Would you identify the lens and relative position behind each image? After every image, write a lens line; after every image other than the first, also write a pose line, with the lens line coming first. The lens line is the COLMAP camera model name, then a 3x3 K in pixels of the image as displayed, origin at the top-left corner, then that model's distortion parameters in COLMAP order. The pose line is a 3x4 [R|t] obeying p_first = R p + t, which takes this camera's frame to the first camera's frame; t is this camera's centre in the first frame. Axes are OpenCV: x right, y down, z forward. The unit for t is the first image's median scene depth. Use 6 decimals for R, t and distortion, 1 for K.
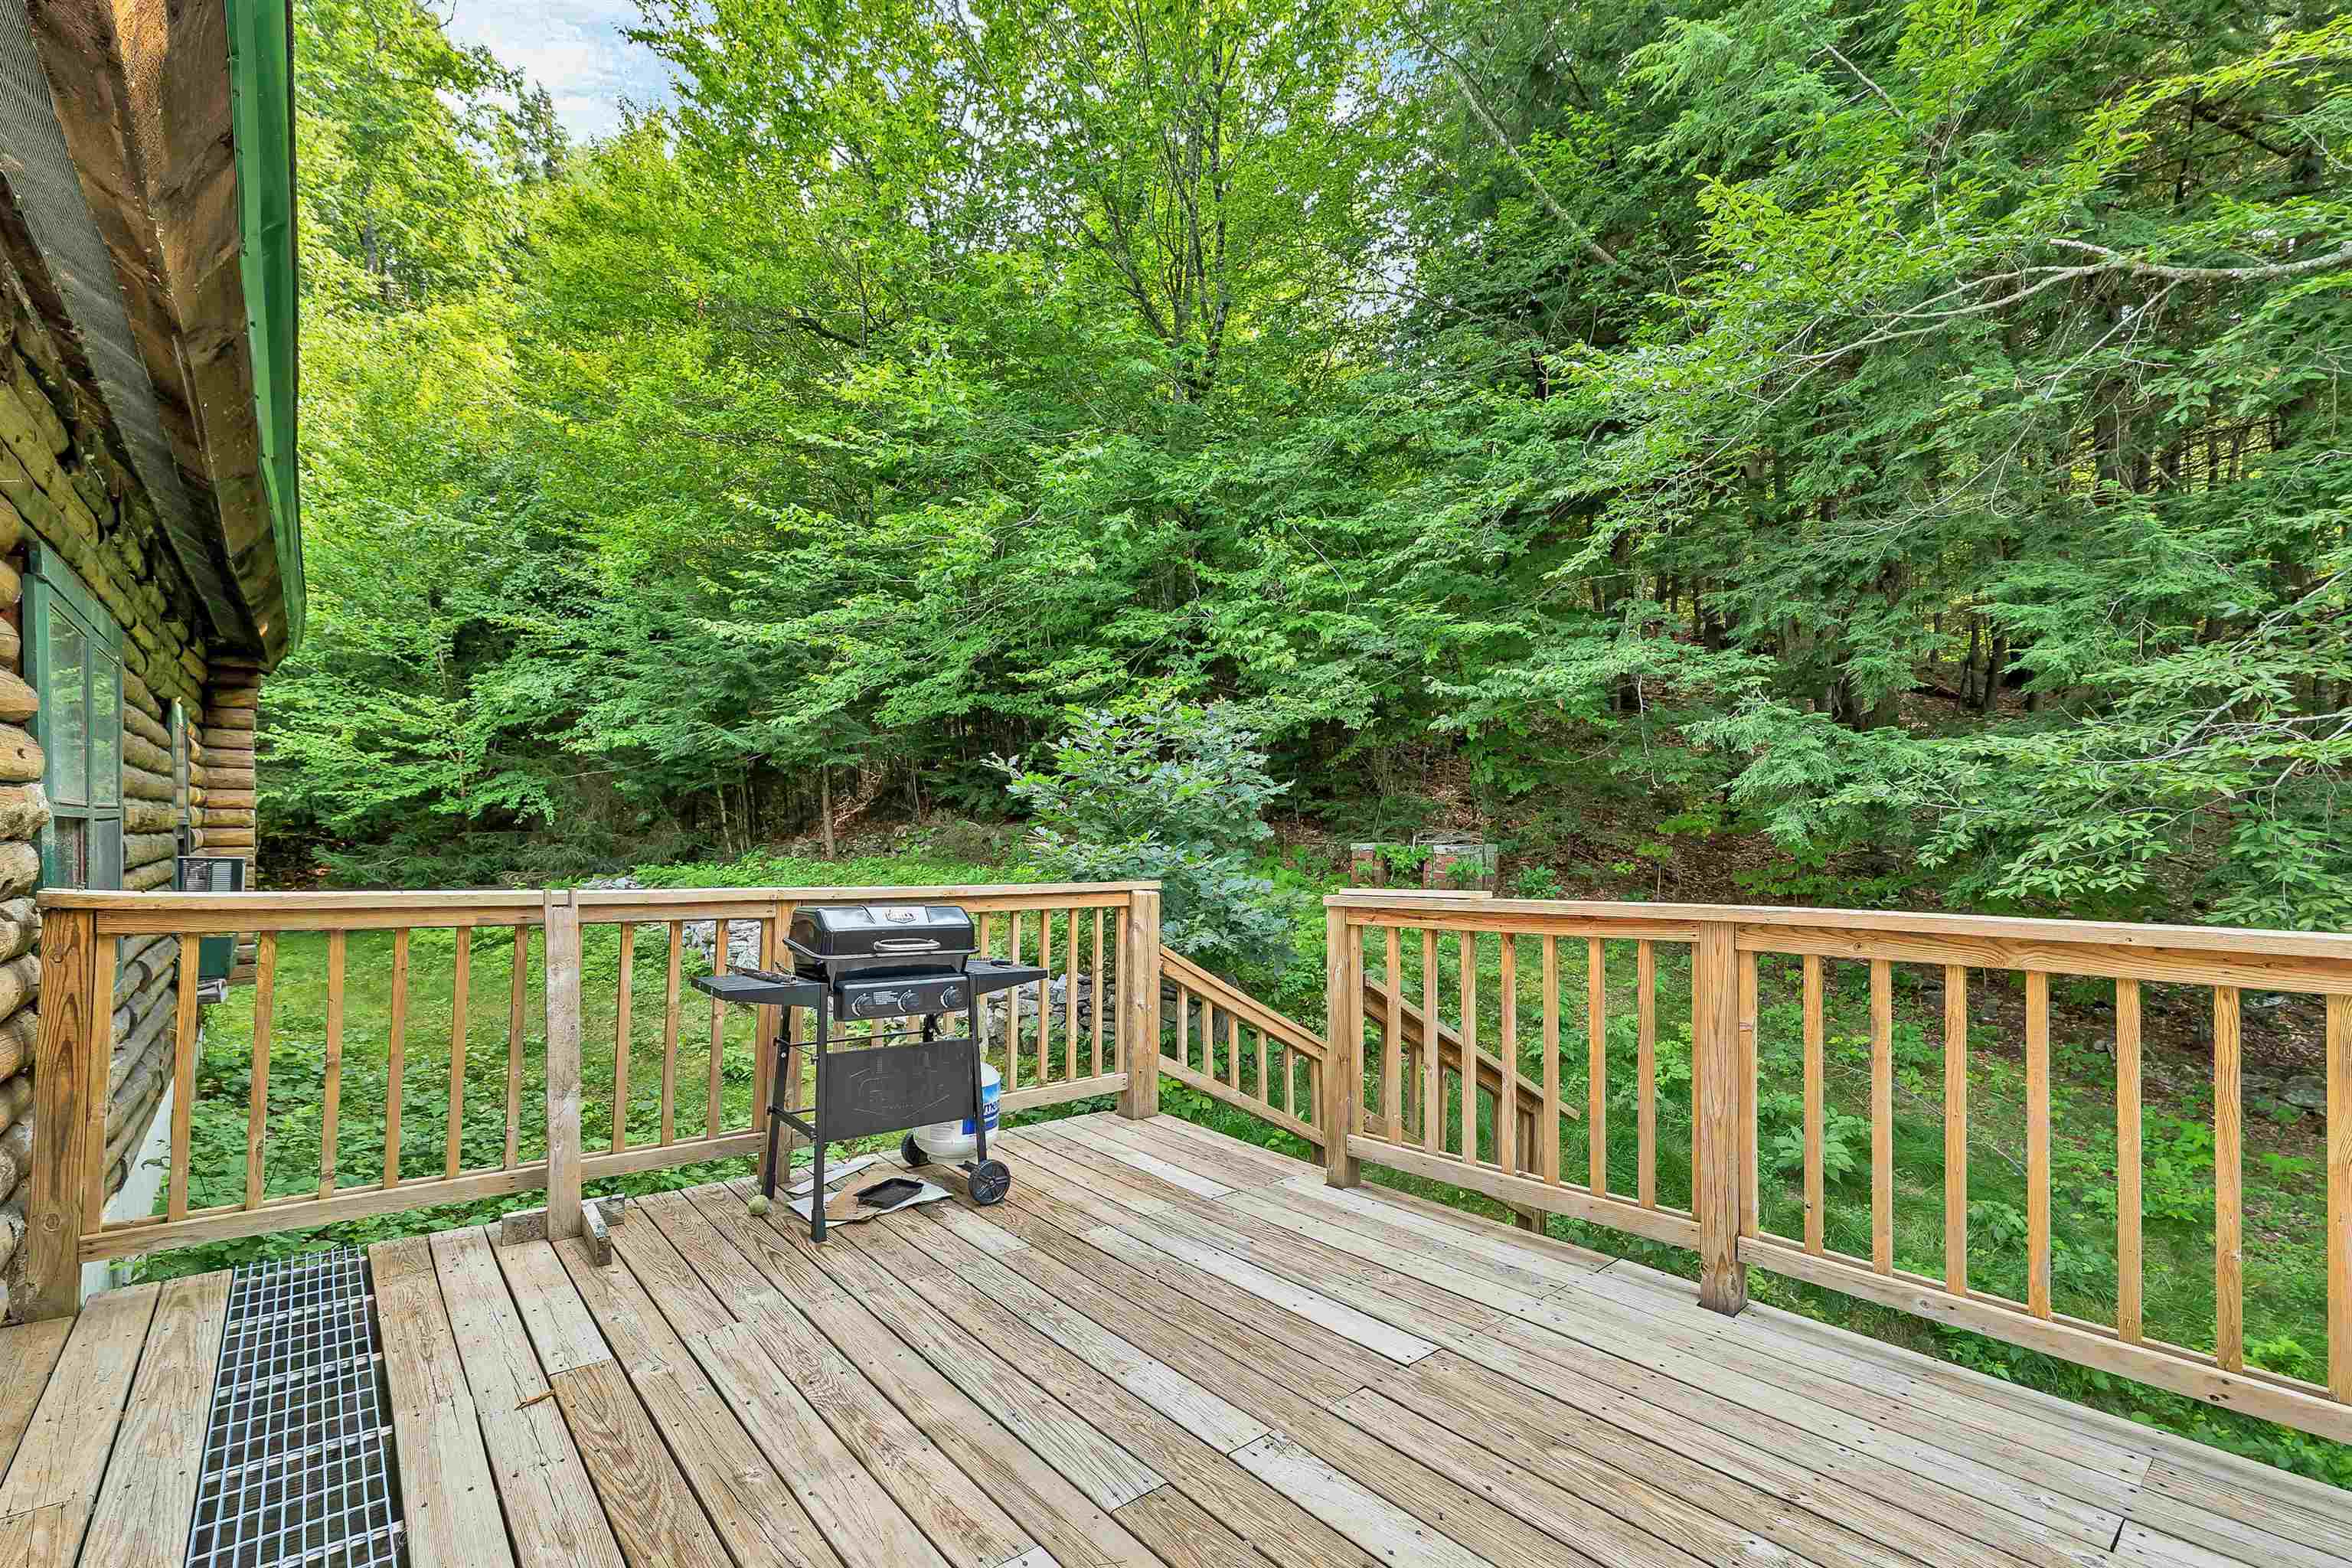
lens RADIAL K [[998.9, 0, 1173.4], [0, 998.9, 834.8], [0, 0, 1]] dist [0.000822, 0.000071]
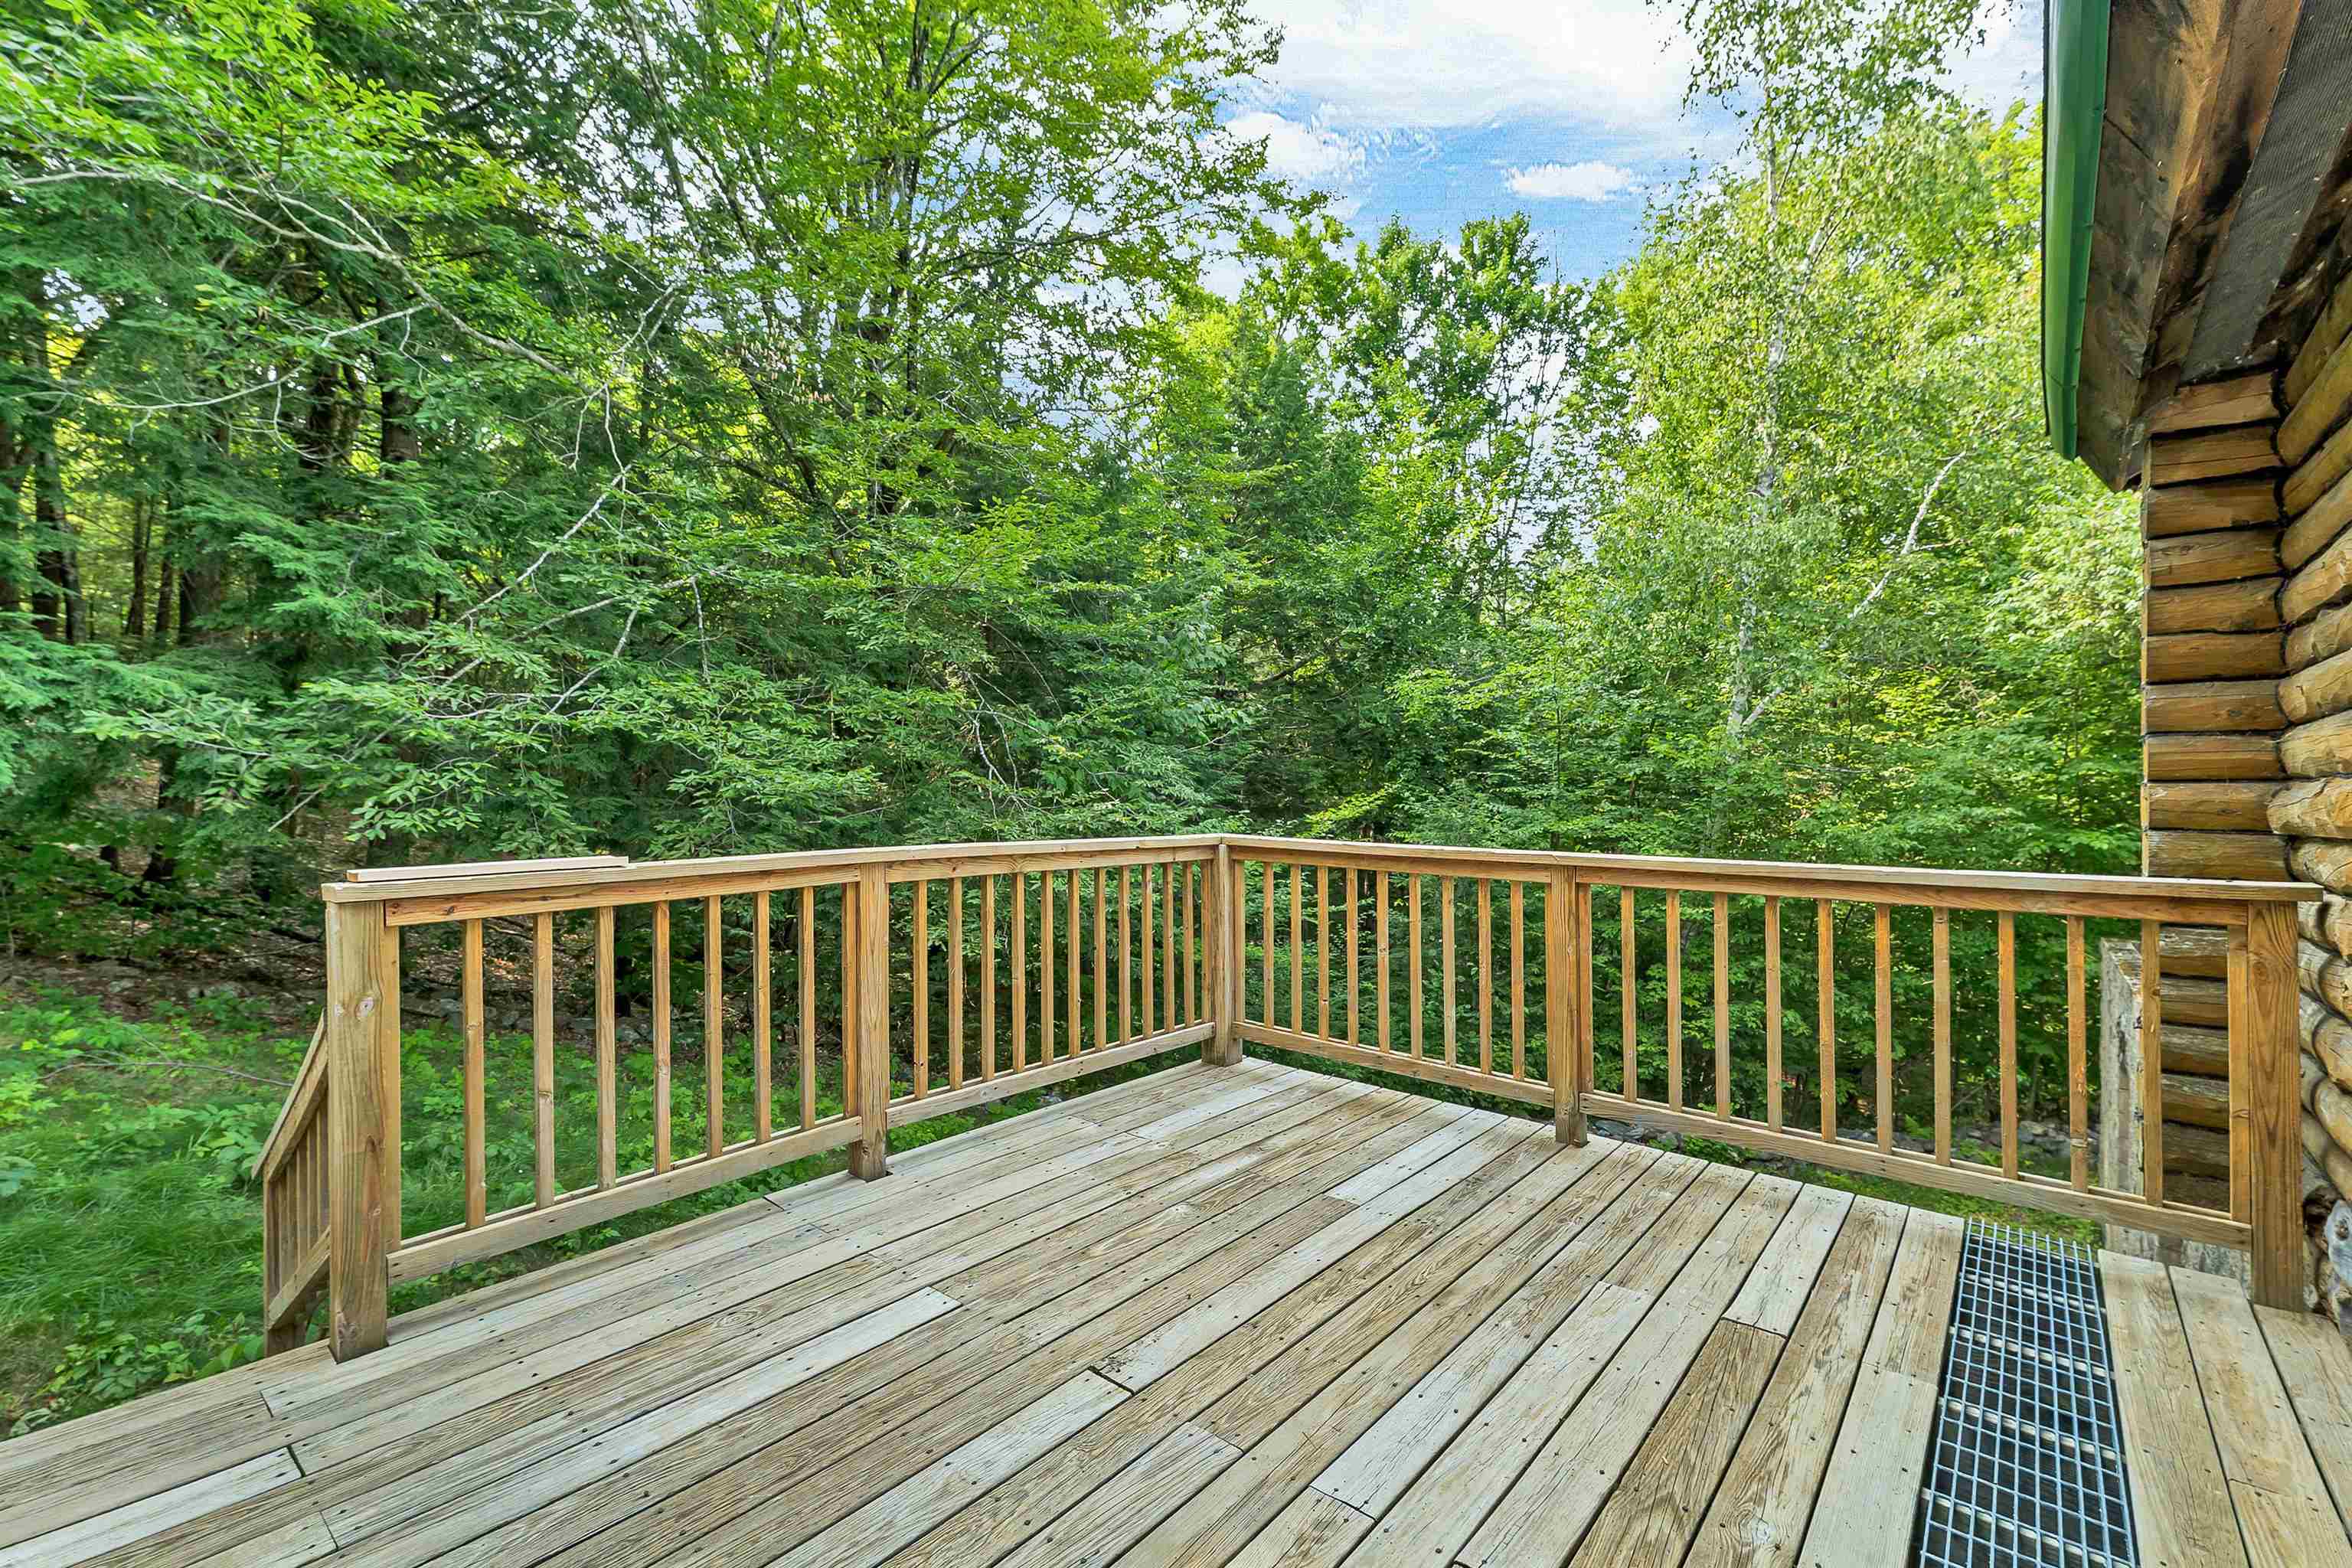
lens RADIAL K [[973.3, 0, 1152.4], [0, 973.3, 783.6], [0, 0, 1]] dist [0.001394, -0.000121]
pose [[-0.117951, 0.022191, 0.992771, -0.669849], [0.001585, 0.999753, -0.022158, 0.017016], [-0.993018, -0.001040, -0.117957, 0.780695]]
